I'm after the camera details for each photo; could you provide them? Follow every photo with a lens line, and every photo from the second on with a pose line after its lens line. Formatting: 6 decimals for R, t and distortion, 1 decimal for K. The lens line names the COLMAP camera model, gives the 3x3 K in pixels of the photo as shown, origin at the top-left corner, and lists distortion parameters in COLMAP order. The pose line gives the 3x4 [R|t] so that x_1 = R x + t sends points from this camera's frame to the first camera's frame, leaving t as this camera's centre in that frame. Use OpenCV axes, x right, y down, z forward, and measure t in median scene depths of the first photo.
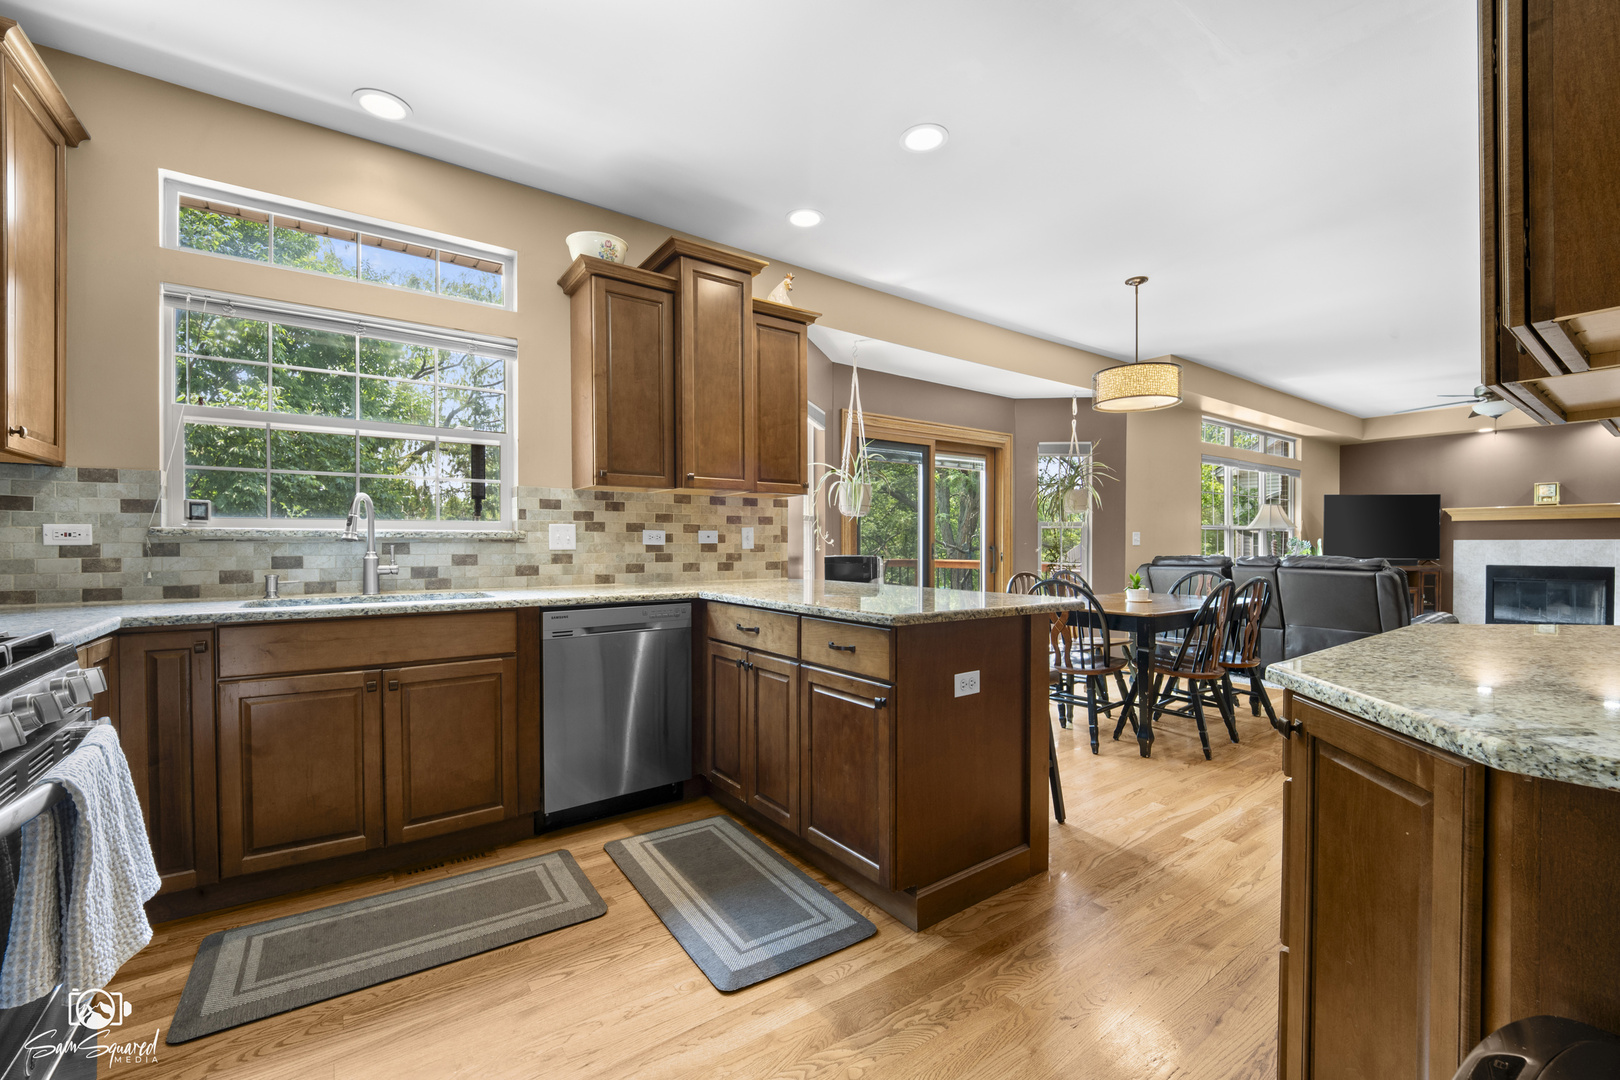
lens RADIAL K [[661.2, 0, 809.7], [0, 661.2, 555.6], [0, 0, 1]] dist [-0.001754, -0.000268]
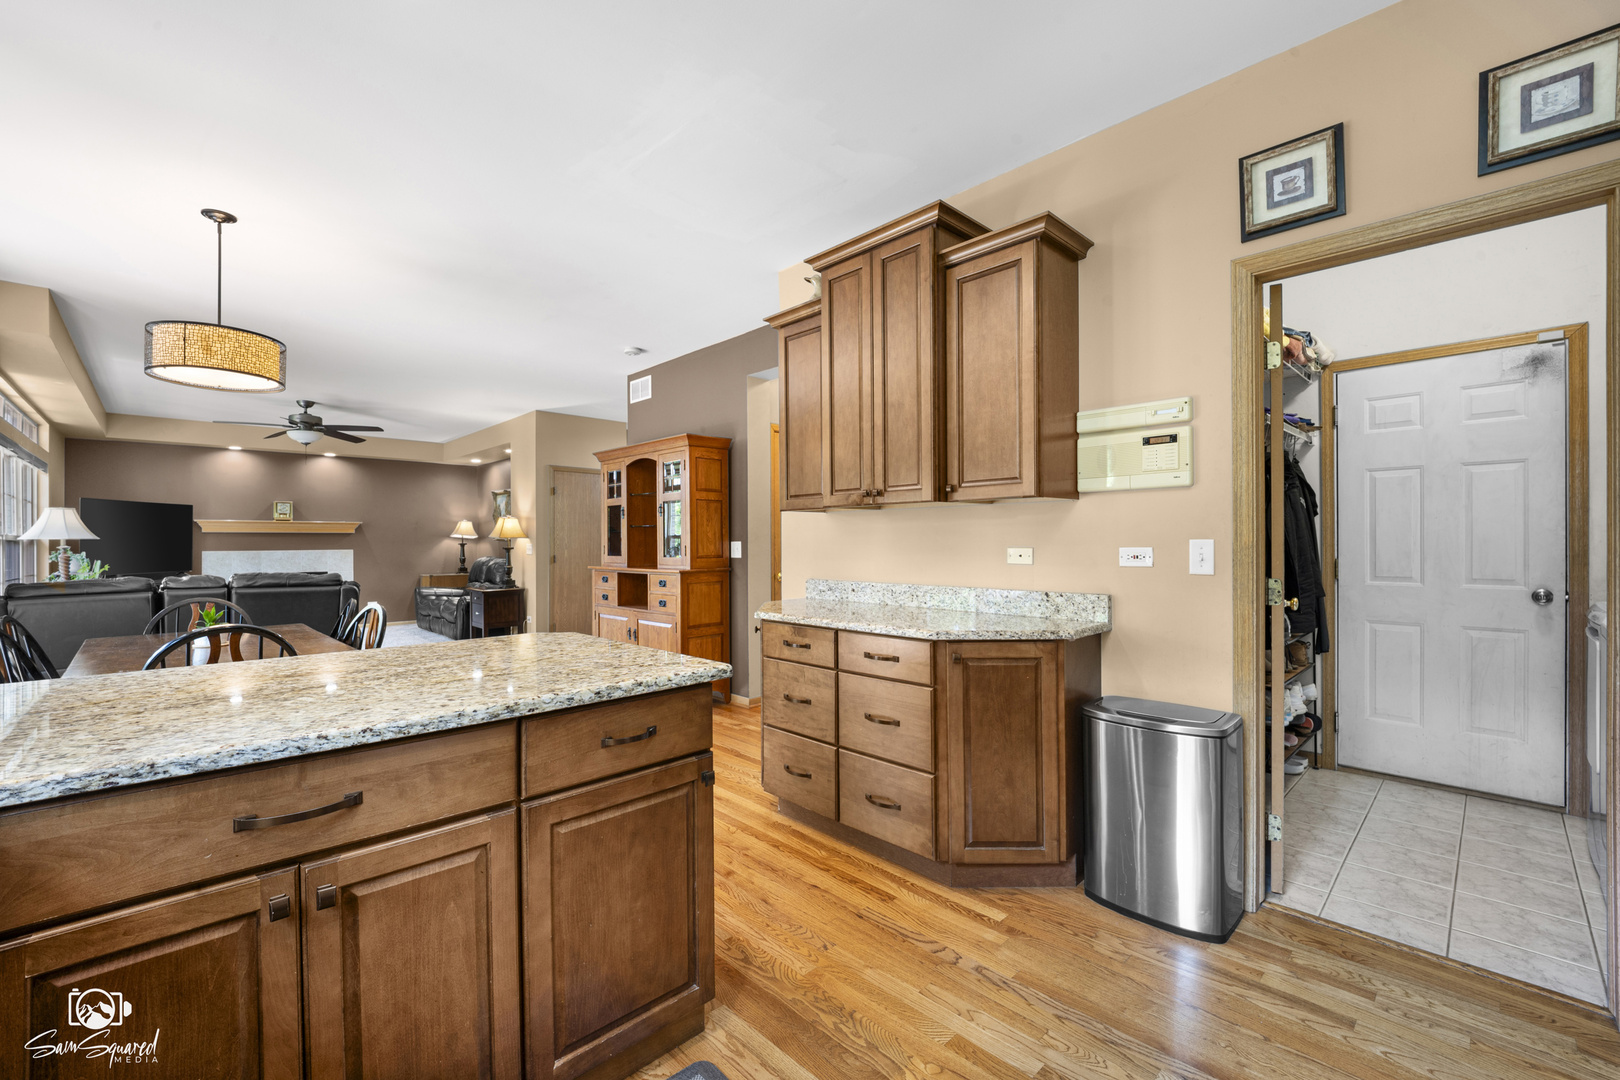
lens RADIAL K [[668.4, 0, 810.0], [0, 668.4, 540.0], [0, 0, 1]] dist [-0.000704, -0.000500]
pose [[-0.147982, 0.006192, 0.988971, -0.175864], [0.023295, 0.999725, -0.002773, -0.016266], [-0.988716, 0.022628, -0.148085, 0.236393]]
